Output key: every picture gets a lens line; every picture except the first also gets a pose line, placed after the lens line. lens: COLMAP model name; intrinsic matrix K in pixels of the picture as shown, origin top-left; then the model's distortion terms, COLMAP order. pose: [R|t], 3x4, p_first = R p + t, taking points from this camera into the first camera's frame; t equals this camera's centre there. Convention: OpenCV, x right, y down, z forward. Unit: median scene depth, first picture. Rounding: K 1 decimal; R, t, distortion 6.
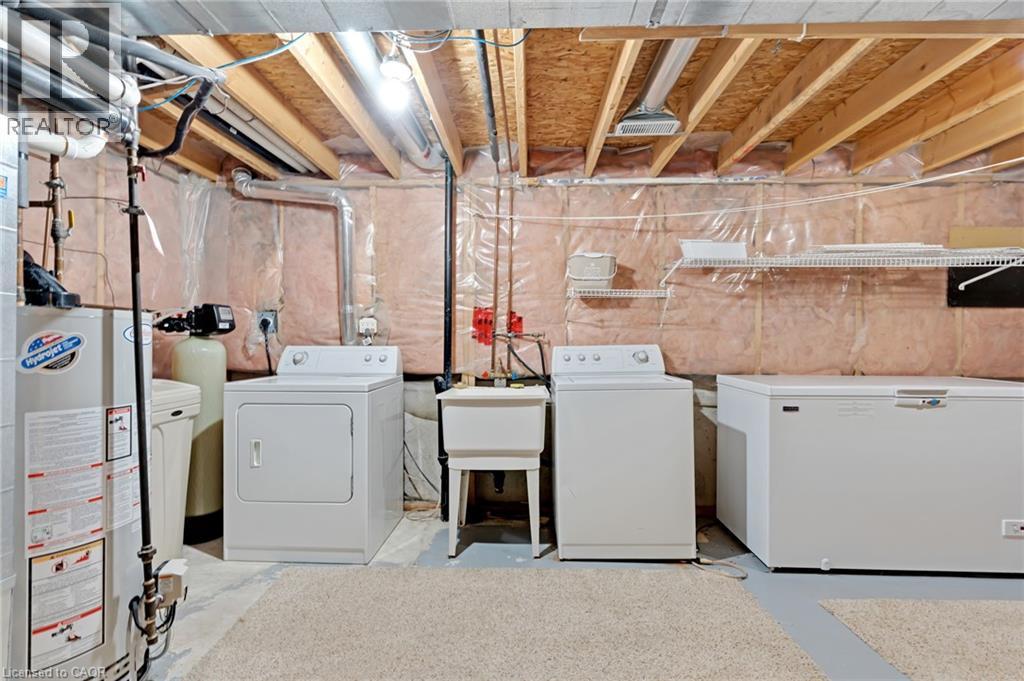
lens RADIAL K [[486.8, 0, 512.0], [0, 486.8, 340.5], [0, 0, 1]] dist [0.001875, -0.000161]
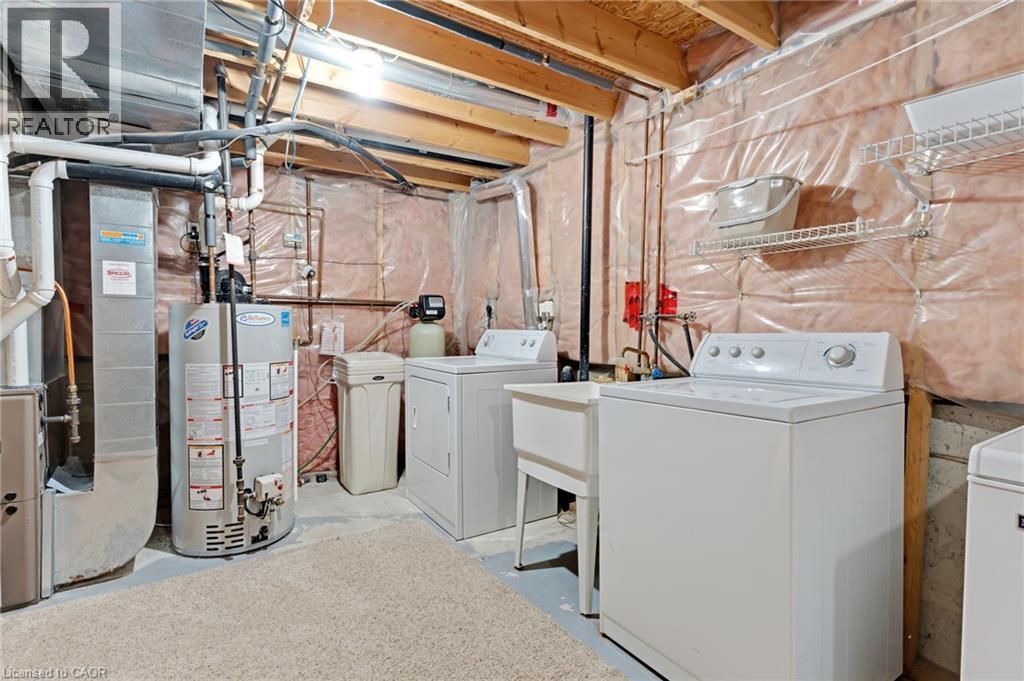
lens RADIAL K [[495.6, 0, 512.0], [0, 495.6, 342.4], [0, 0, 1]] dist [0.001665, 0.000111]
pose [[0.573332, 0.029267, -0.818801, 0.489939], [-0.003909, 0.999448, 0.032987, 0.003229], [0.819314, -0.015712, 0.573130, 0.394436]]
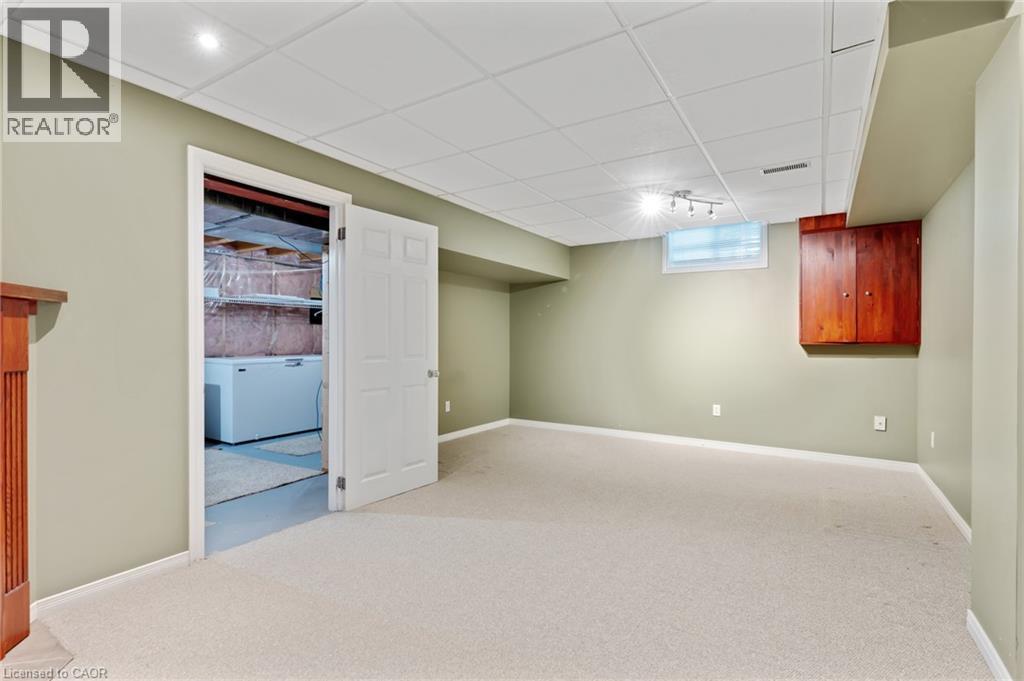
lens RADIAL K [[486.8, 0, 512.0], [0, 486.8, 340.5], [0, 0, 1]] dist [0.001875, -0.000161]
pose [[0.504109, -0.005810, 0.863621, -0.563043], [-0.001348, 0.999971, 0.007514, -0.009496], [-0.863639, -0.004952, 0.504086, -0.918101]]
